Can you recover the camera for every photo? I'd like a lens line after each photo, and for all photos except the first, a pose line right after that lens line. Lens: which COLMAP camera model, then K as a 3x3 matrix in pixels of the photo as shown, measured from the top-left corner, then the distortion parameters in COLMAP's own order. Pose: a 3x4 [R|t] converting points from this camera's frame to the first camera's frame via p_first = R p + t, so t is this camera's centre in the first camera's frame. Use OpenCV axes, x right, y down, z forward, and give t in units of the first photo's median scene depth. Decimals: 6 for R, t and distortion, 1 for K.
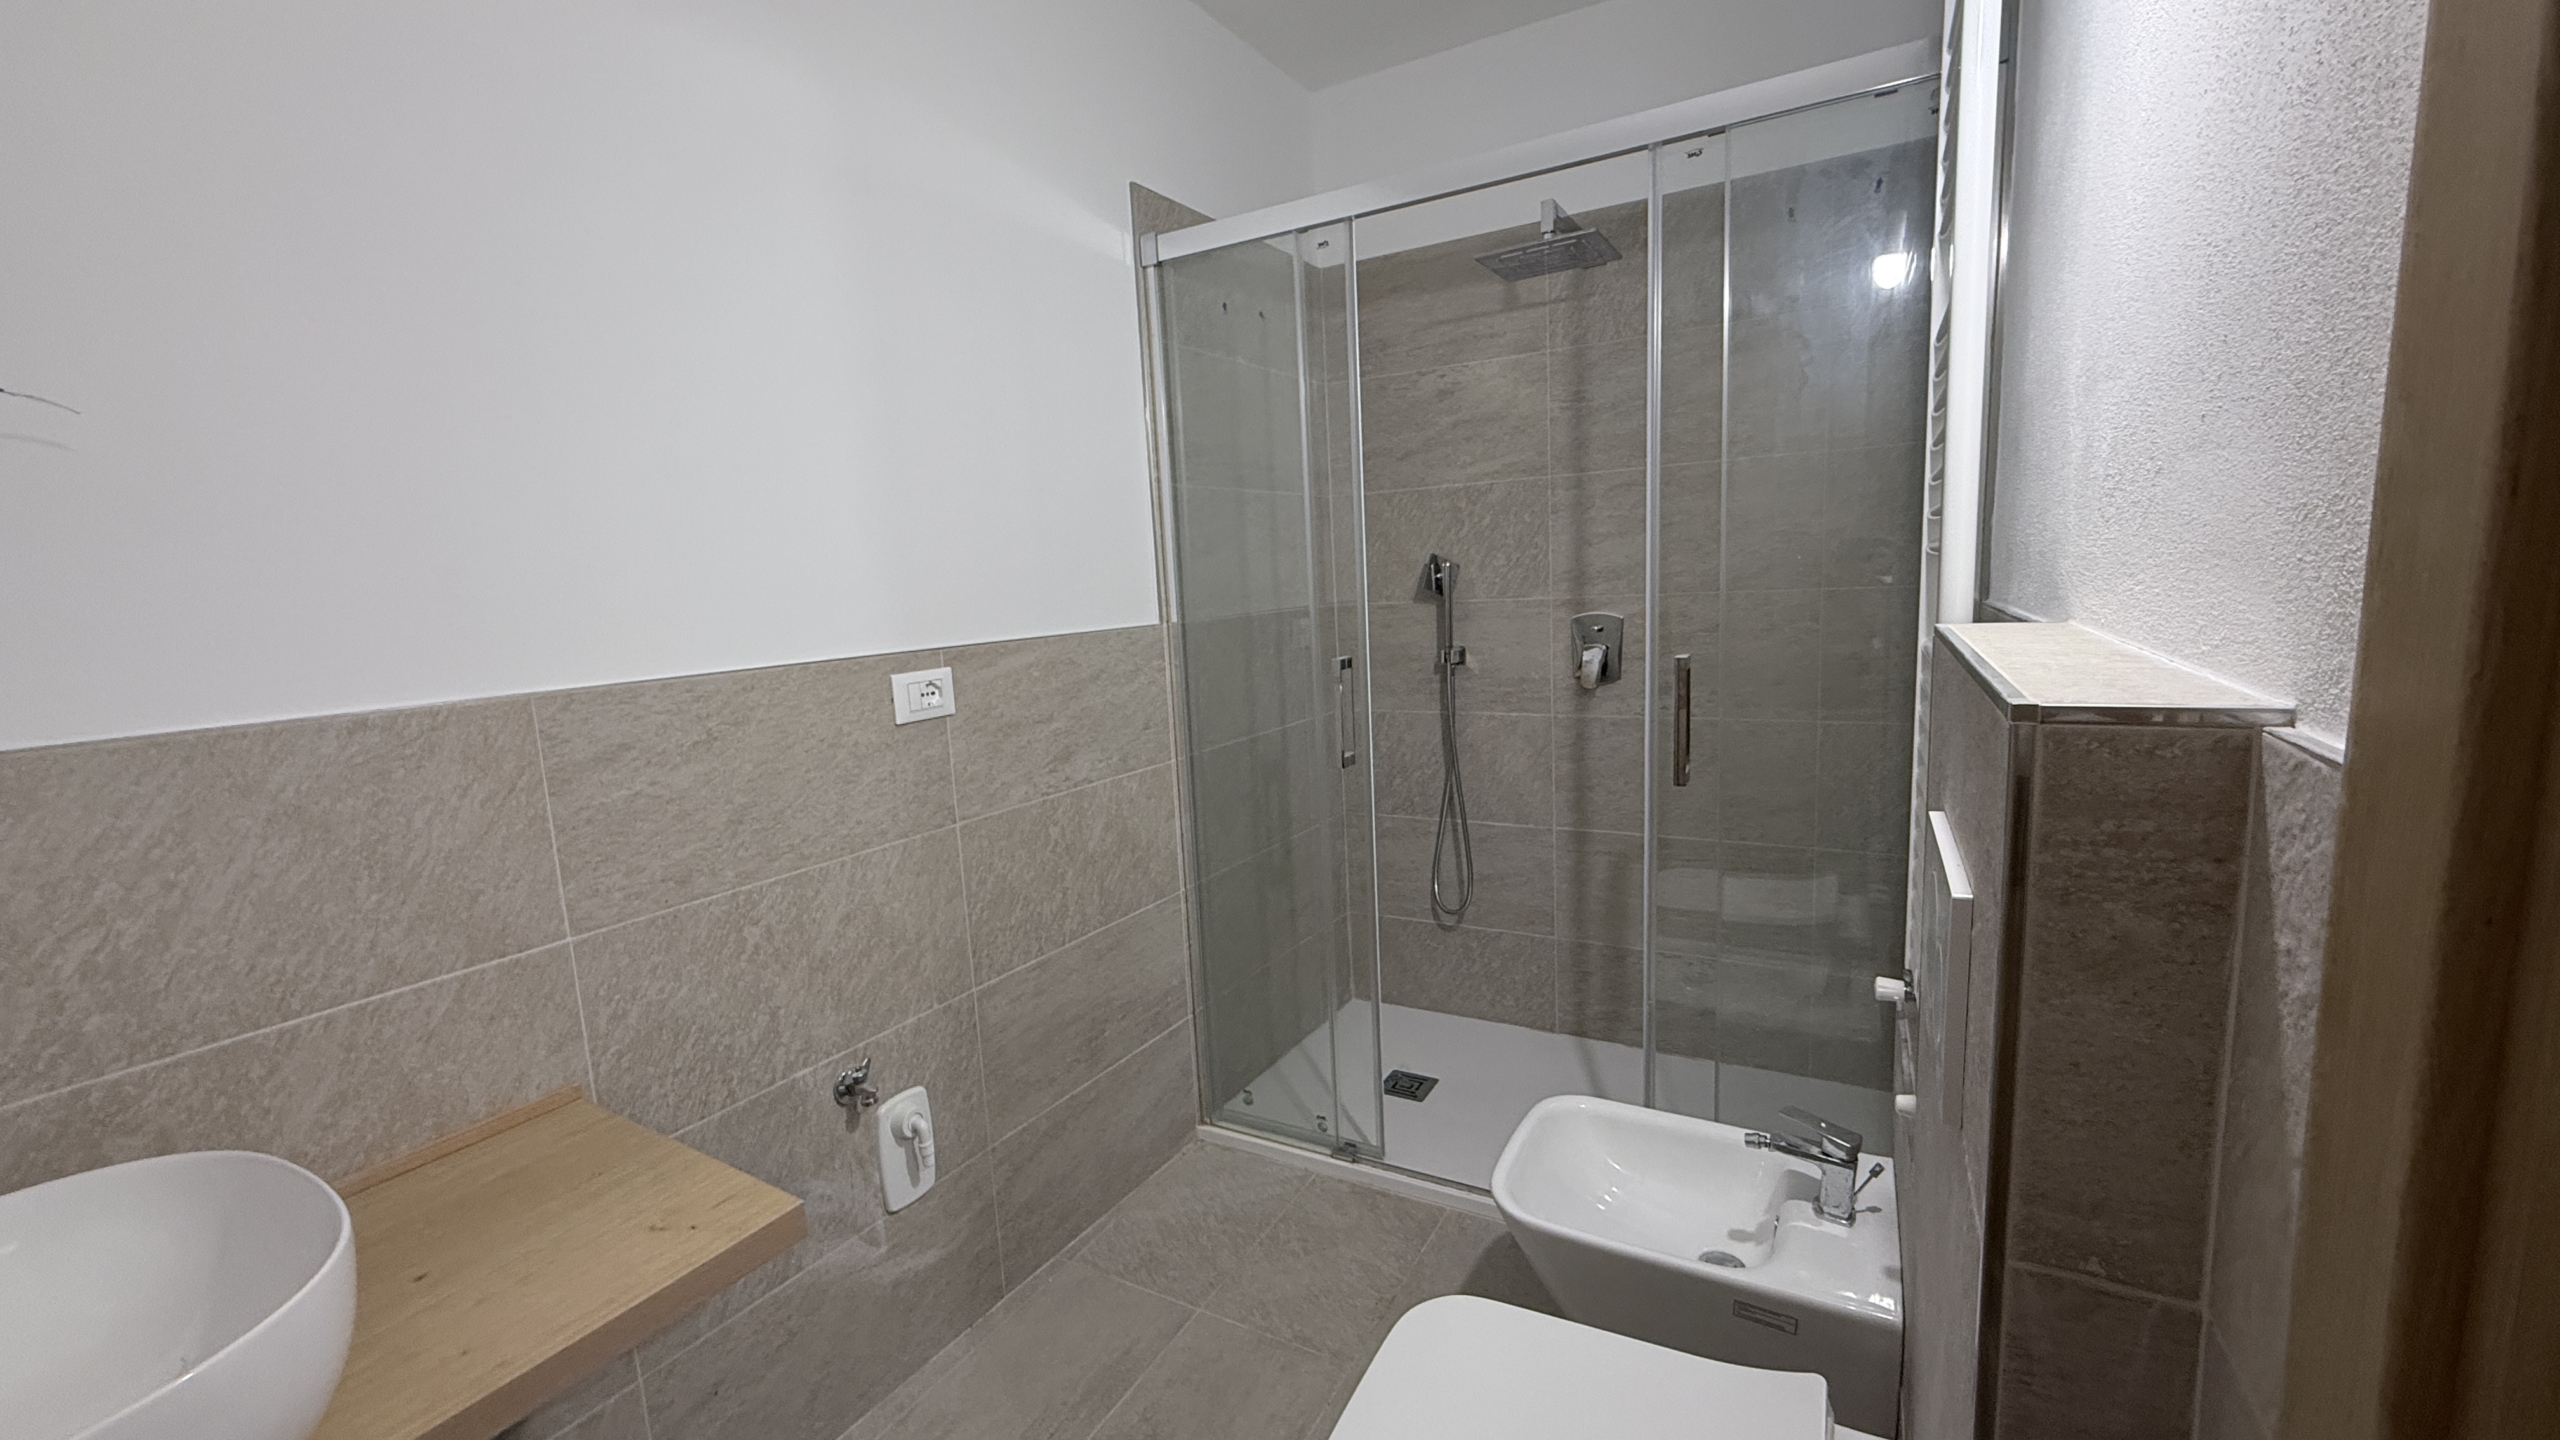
lens RADIAL K [[1015.1, 0, 1271.9], [0, 1015.1, 730.3], [0, 0, 1]] dist [-0.000452, 0.000474]
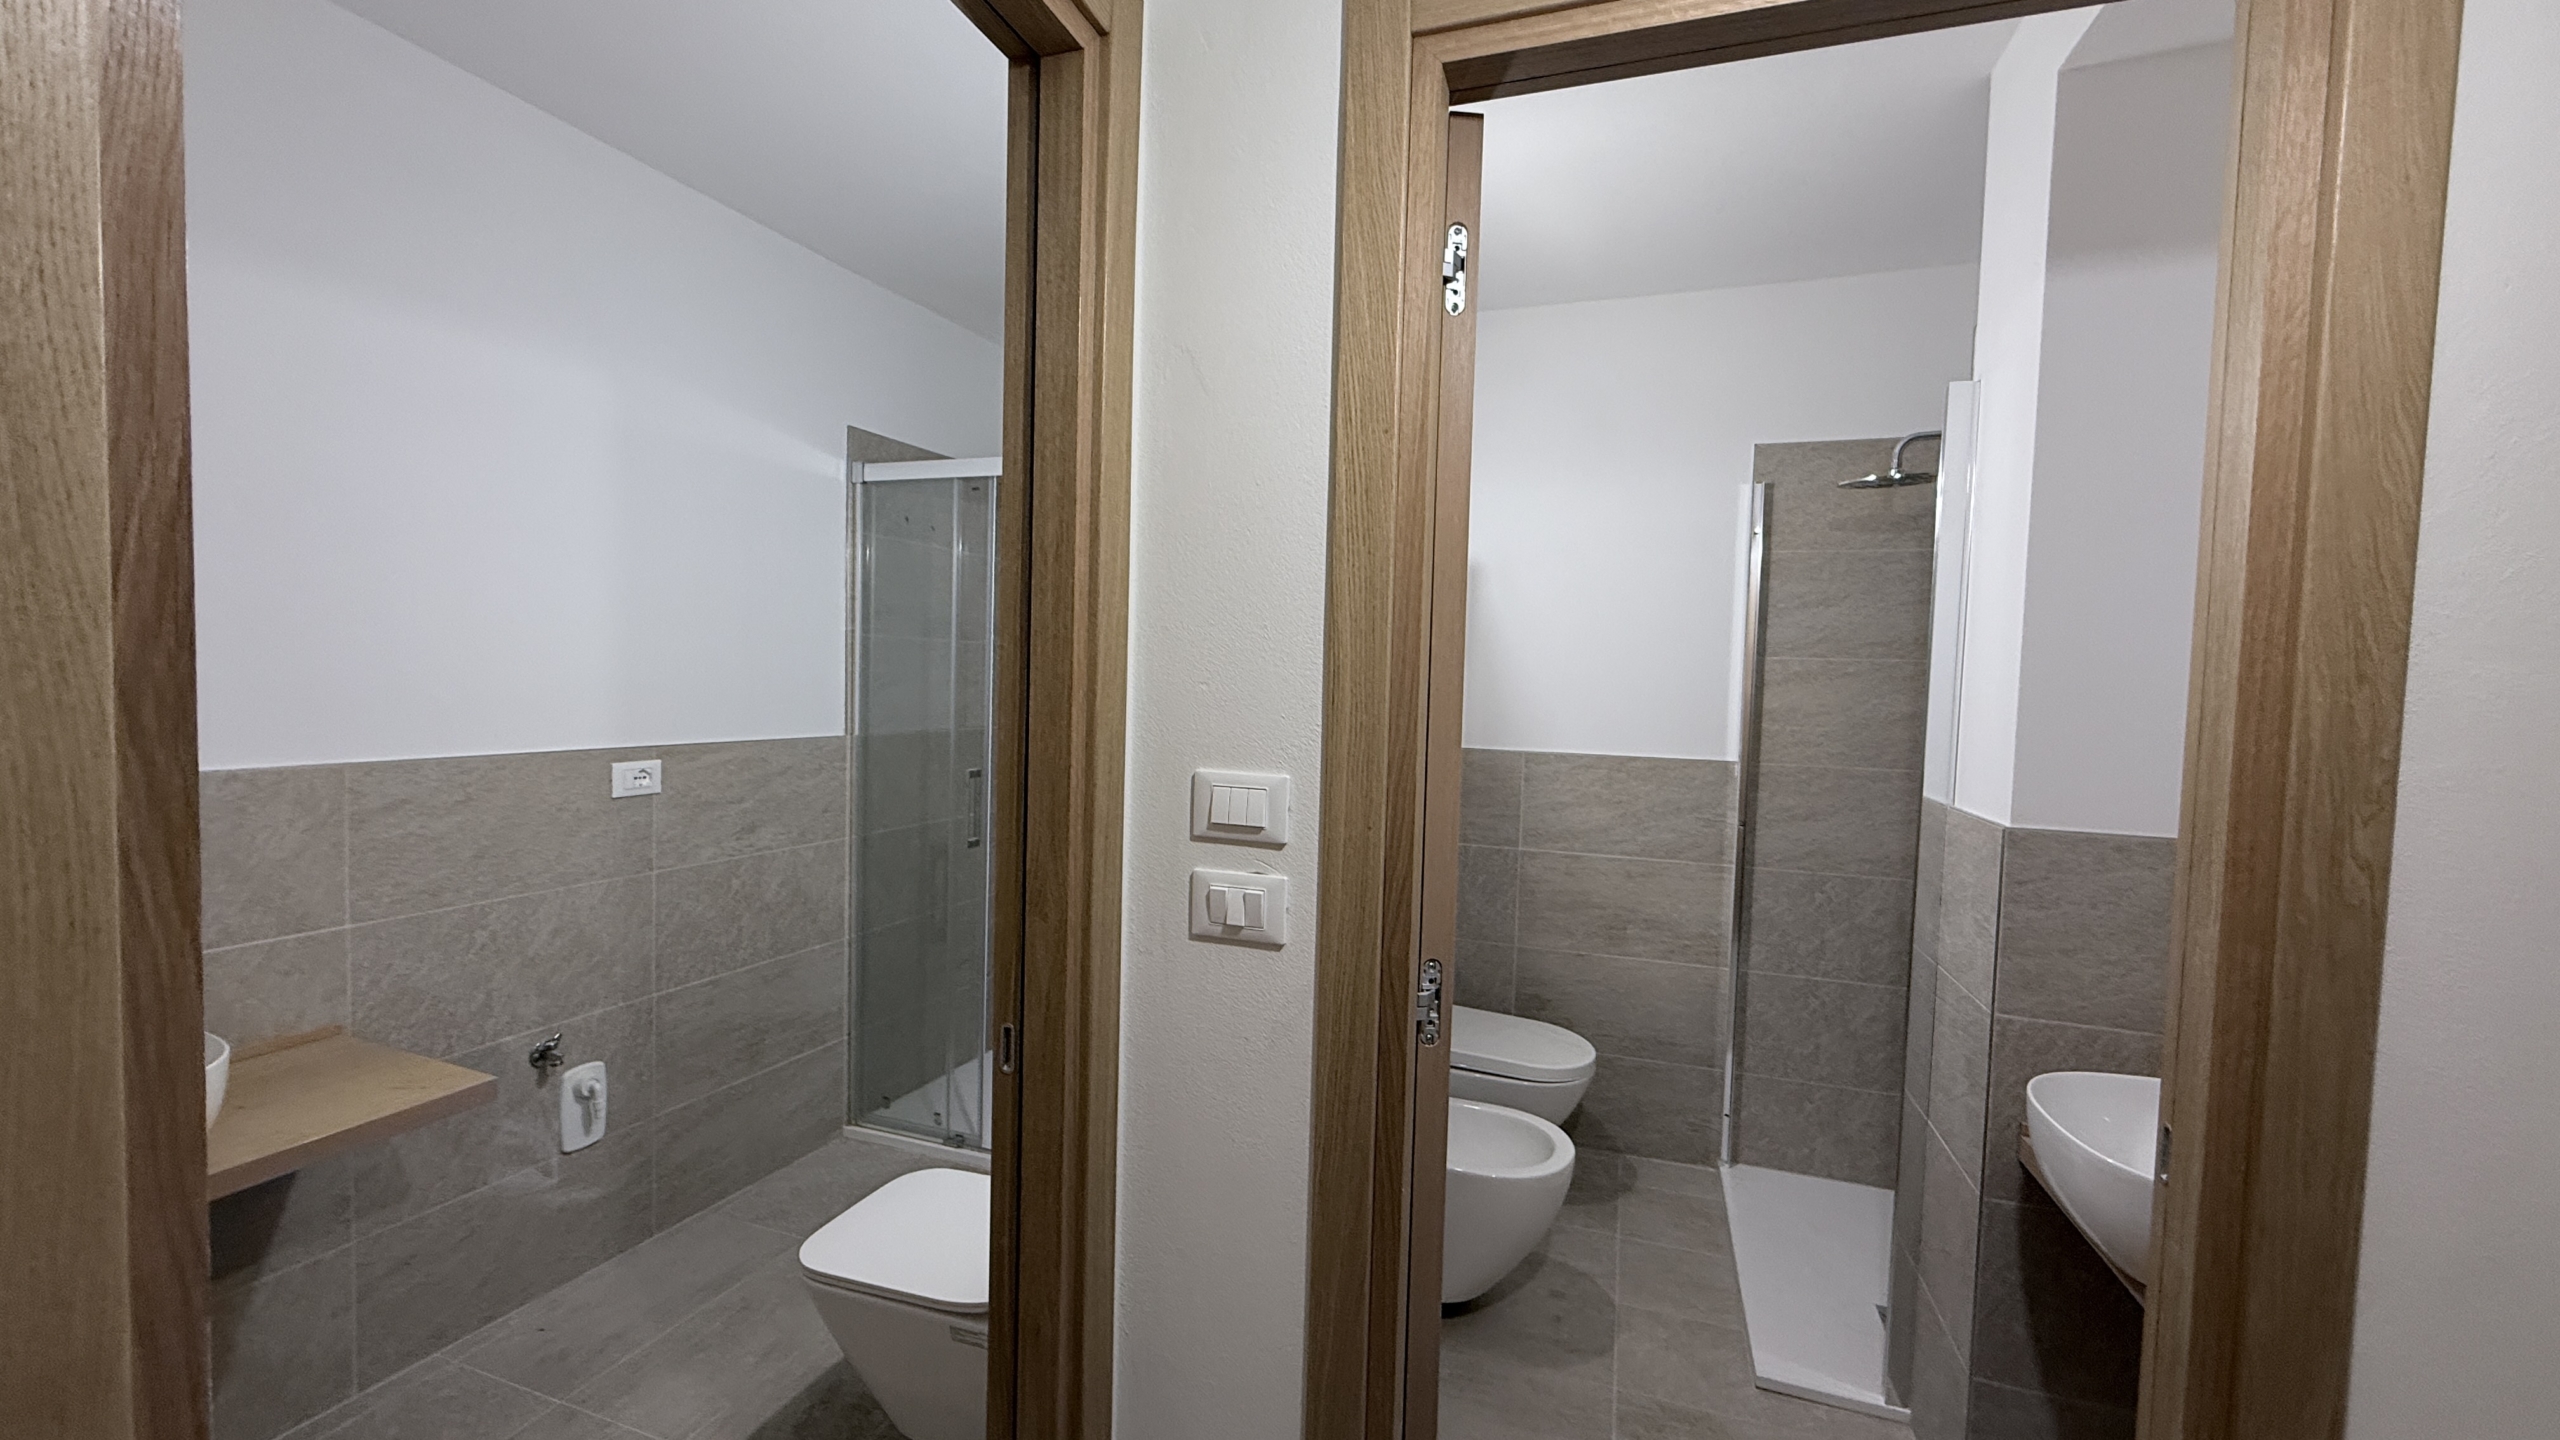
lens RADIAL K [[1015.1, 0, 1271.5], [0, 1015.1, 727.3], [0, 0, 1]] dist [-0.000452, 0.000474]
pose [[0.982395, 0.070359, 0.173063, 0.276935], [-0.051711, 0.992586, -0.109998, 0.004906], [-0.179519, 0.099112, 0.978749, -0.554358]]
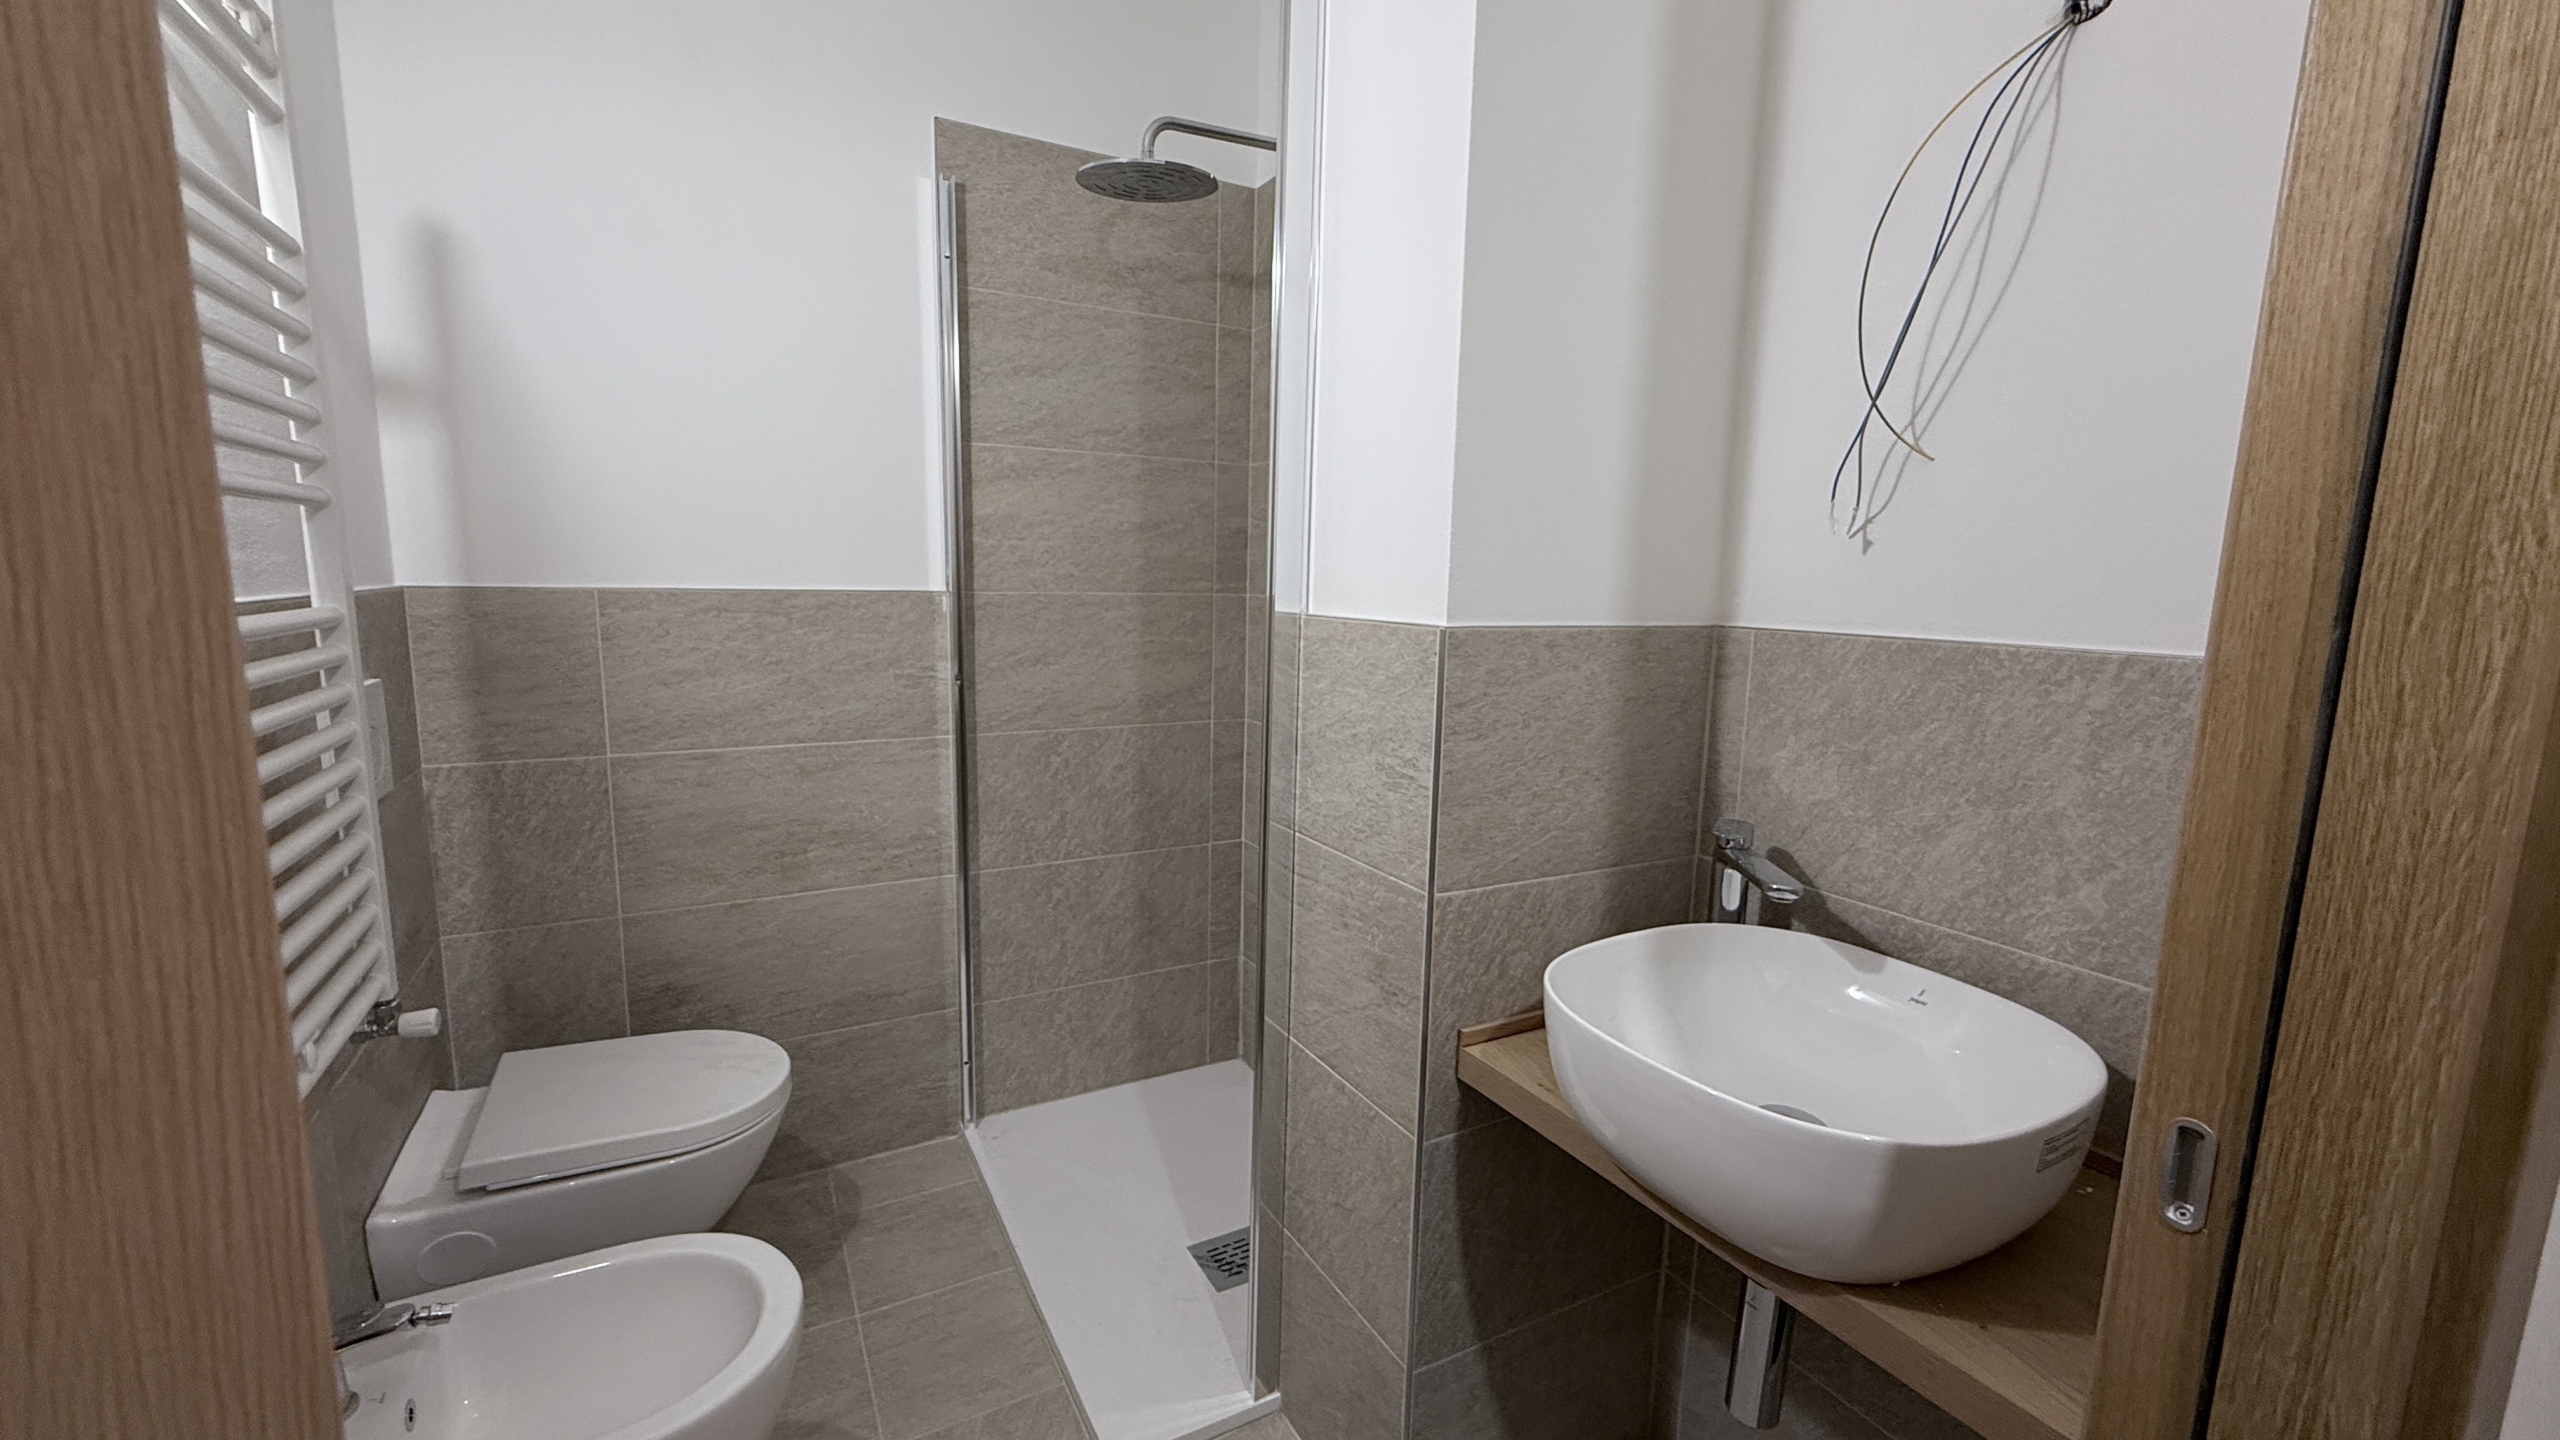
lens RADIAL K [[1015.1, 0, 1275.0], [0, 1015.1, 721.4], [0, 0, 1]] dist [-0.000452, 0.000474]
pose [[0.525064, -0.063037, 0.848725, 0.511150], [0.081917, 0.996366, 0.023325, -0.006410], [-0.847111, 0.057278, 0.528320, 0.011666]]
